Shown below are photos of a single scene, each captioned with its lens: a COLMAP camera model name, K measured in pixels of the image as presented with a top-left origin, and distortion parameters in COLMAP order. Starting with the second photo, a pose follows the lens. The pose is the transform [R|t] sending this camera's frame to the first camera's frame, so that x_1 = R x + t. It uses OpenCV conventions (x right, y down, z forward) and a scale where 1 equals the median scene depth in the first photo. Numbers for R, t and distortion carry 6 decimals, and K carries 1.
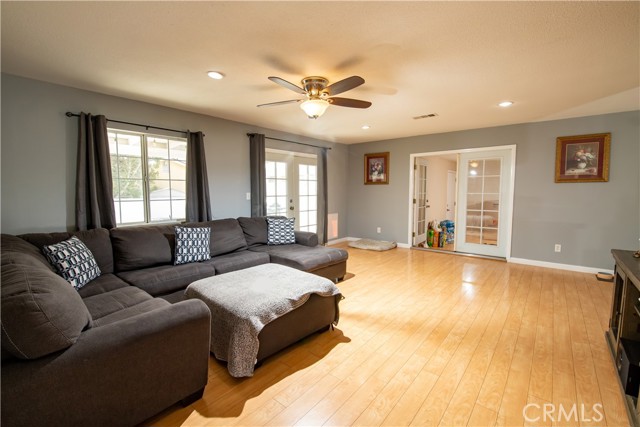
lens RADIAL K [[285.9, 0, 316.9], [0, 285.9, 213.0], [0, 0, 1]] dist [-0.013250, -0.000277]
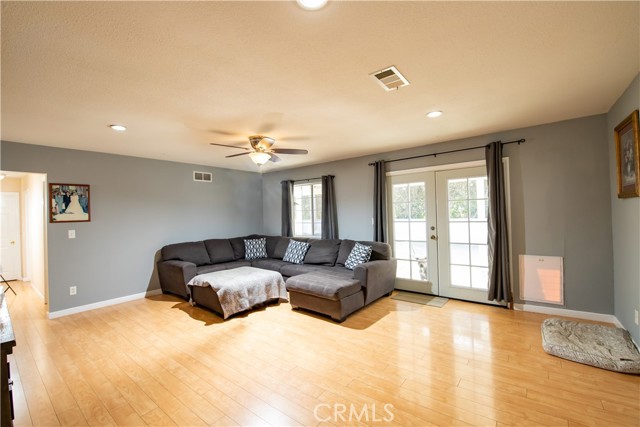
lens RADIAL K [[274.3, 0, 317.2], [0, 274.3, 215.5], [0, 0, 1]] dist [-0.011631, -0.000127]
pose [[0.022658, 0.013595, -0.999651, 1.308719], [-0.049689, 0.998687, 0.012456, -0.139335], [0.998508, 0.049389, 0.023304, 1.295164]]
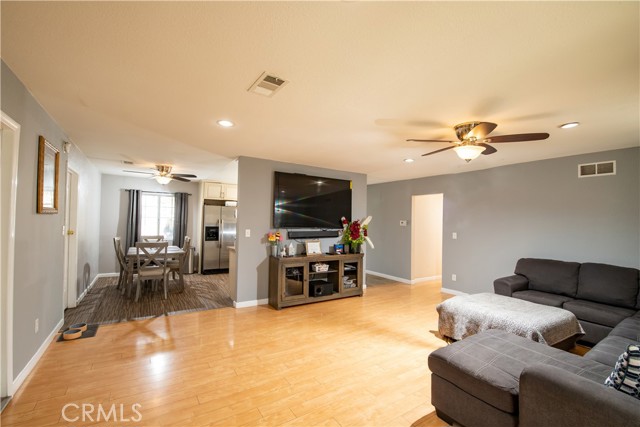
lens RADIAL K [[274.3, 0, 317.2], [0, 274.3, 215.5], [0, 0, 1]] dist [-0.011631, -0.000127]
pose [[-0.955372, -0.010528, 0.295217, 0.226111], [0.004463, 0.998736, 0.050062, -0.201771], [-0.295371, 0.049146, -0.954118, 2.160549]]
